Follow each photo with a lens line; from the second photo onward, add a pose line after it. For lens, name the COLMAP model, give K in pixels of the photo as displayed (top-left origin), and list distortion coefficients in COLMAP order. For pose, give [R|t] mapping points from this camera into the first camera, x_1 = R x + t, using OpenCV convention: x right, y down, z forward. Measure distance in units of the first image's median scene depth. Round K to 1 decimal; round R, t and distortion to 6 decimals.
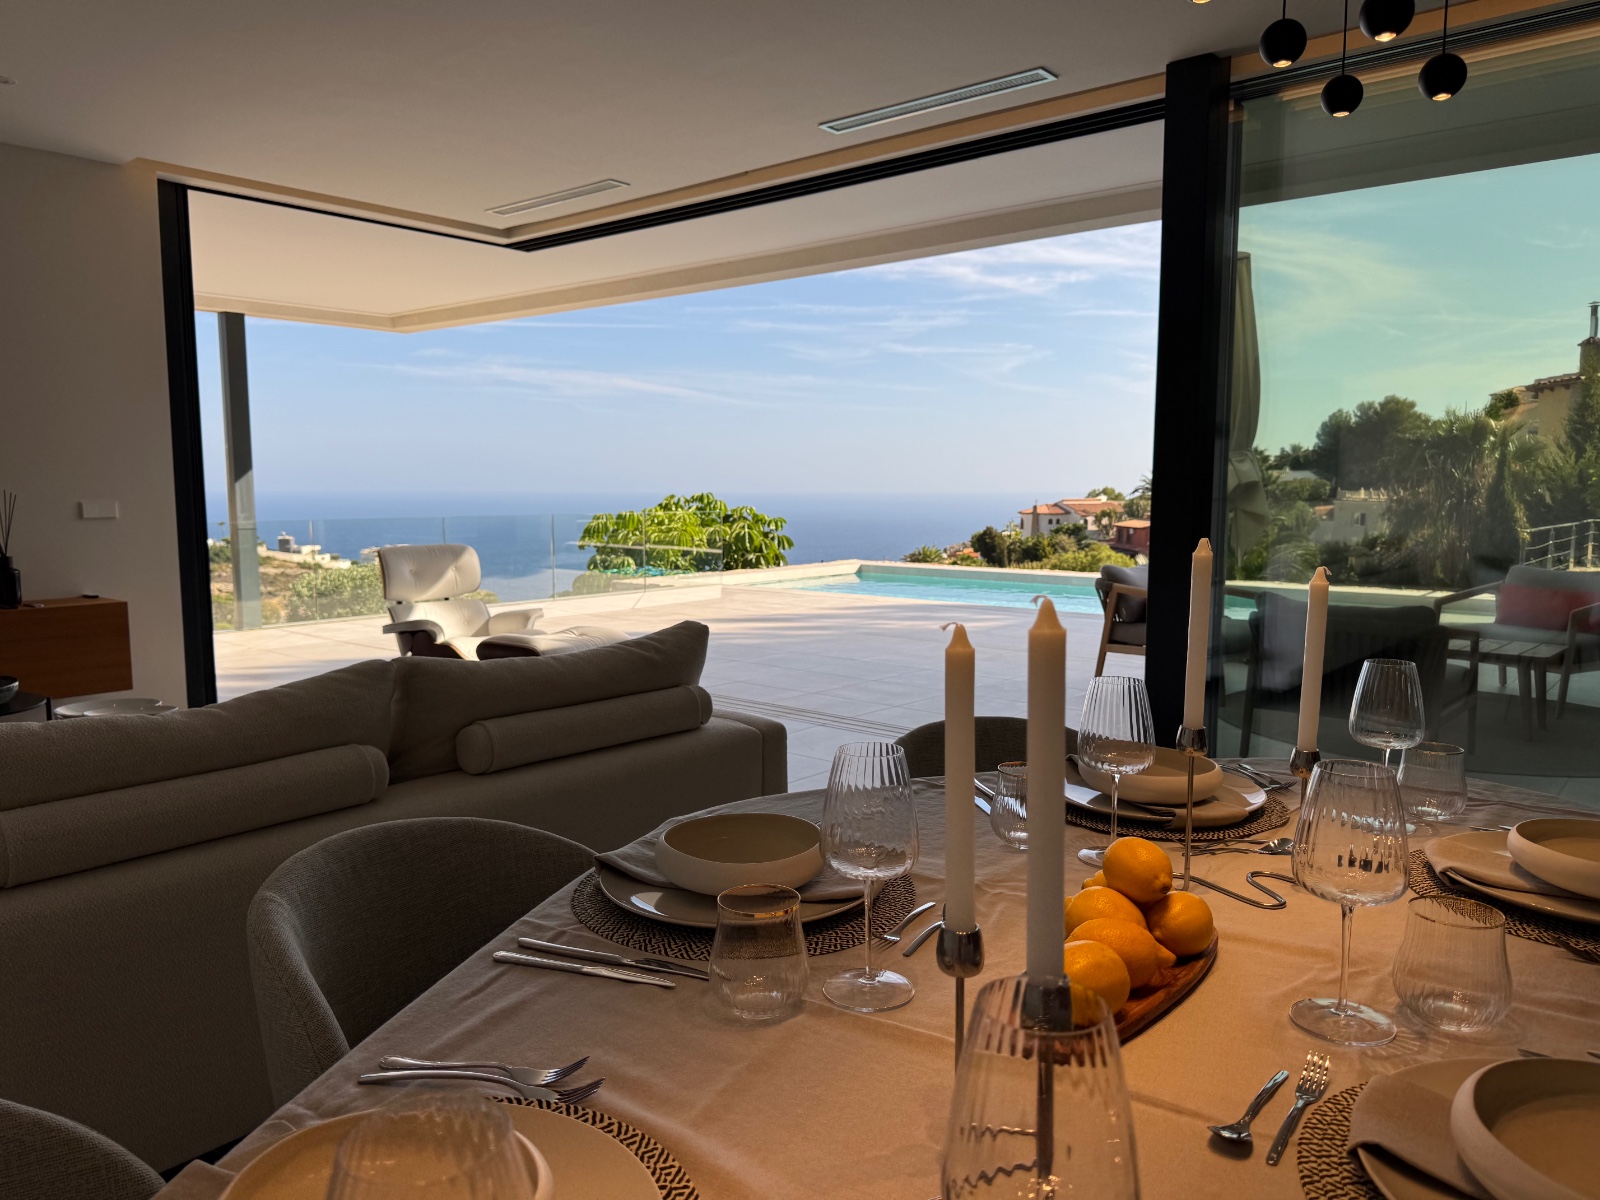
lens RADIAL K [[1142.6, 0, 810.3], [0, 1142.6, 590.0], [0, 0, 1]] dist [0.130944, -0.146962]
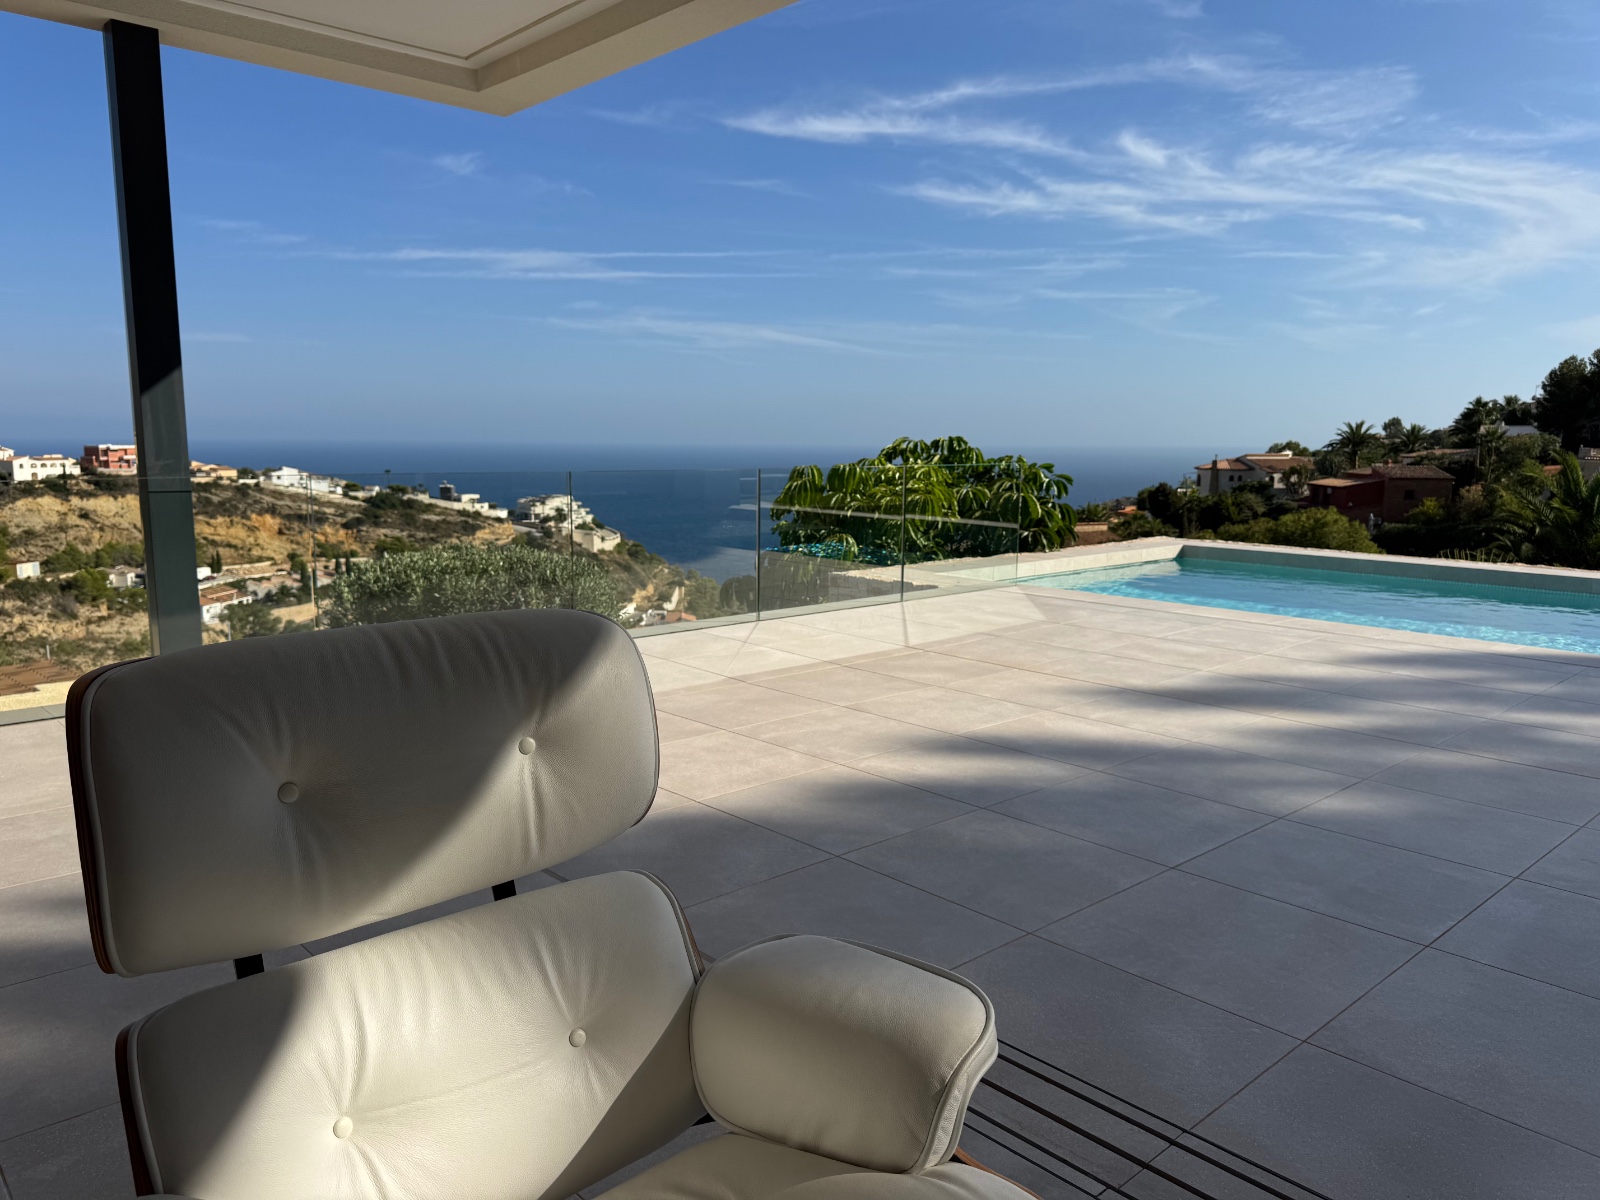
lens RADIAL K [[1157.0, 0, 800.0], [0, 1157.0, 600.0], [0, 0, 1]] dist [0.019297, -0.001898]
pose [[0.991583, 0.024567, -0.127117, -0.090808], [-0.018364, 0.998593, 0.049738, -0.020500], [0.128160, -0.046985, 0.990640, 0.308482]]
